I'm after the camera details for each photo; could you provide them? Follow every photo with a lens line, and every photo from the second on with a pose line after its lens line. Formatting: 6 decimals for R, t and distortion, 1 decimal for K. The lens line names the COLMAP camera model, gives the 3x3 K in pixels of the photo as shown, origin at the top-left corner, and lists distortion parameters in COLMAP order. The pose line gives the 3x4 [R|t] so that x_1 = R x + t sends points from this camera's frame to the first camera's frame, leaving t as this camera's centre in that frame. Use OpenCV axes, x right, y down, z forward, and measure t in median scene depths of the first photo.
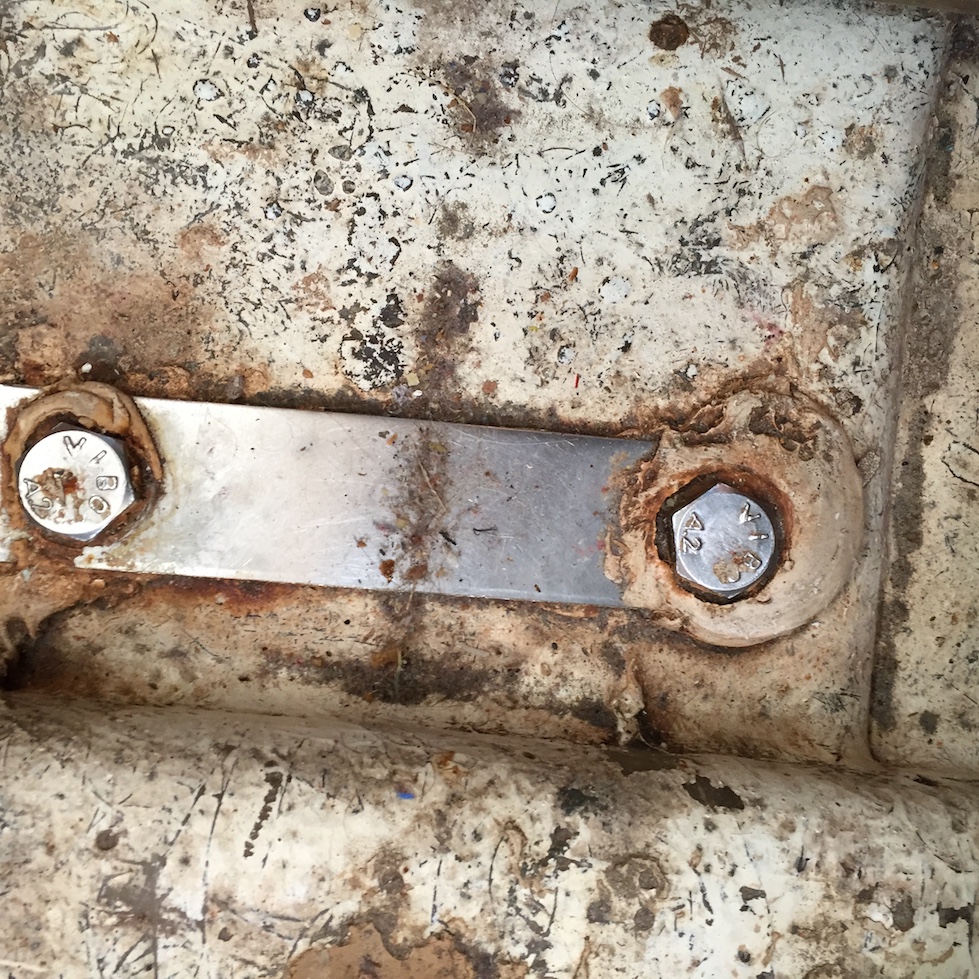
lens RADIAL K [[1143.7, 0, 487.9], [0, 1143.7, 486.8], [0, 0, 1]] dist [0.062166, -0.085499]
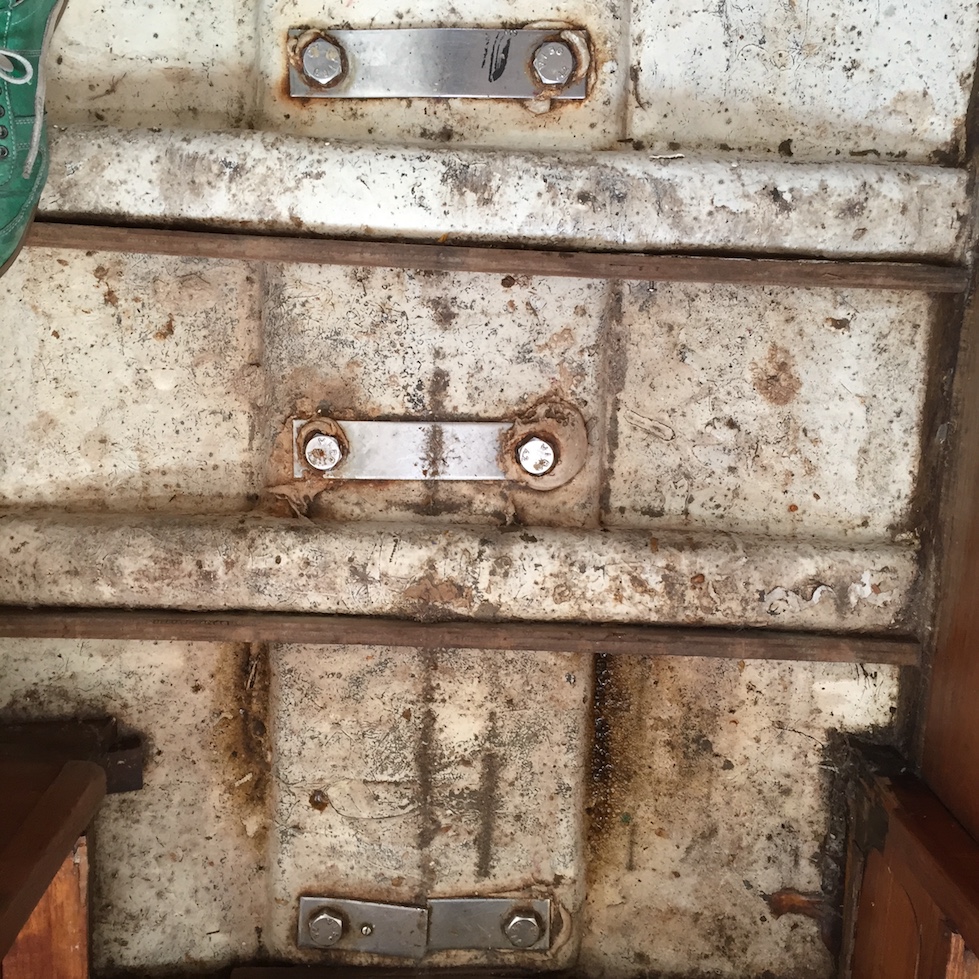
lens RADIAL K [[1143.7, 0, 487.9], [0, 1143.7, 486.8], [0, 0, 1]] dist [0.062166, -0.085499]
pose [[0.996489, -0.057954, -0.060422, 0.252407], [0.068165, 0.980631, 0.183618, -0.425573], [0.048611, -0.187092, 0.981139, -1.918732]]
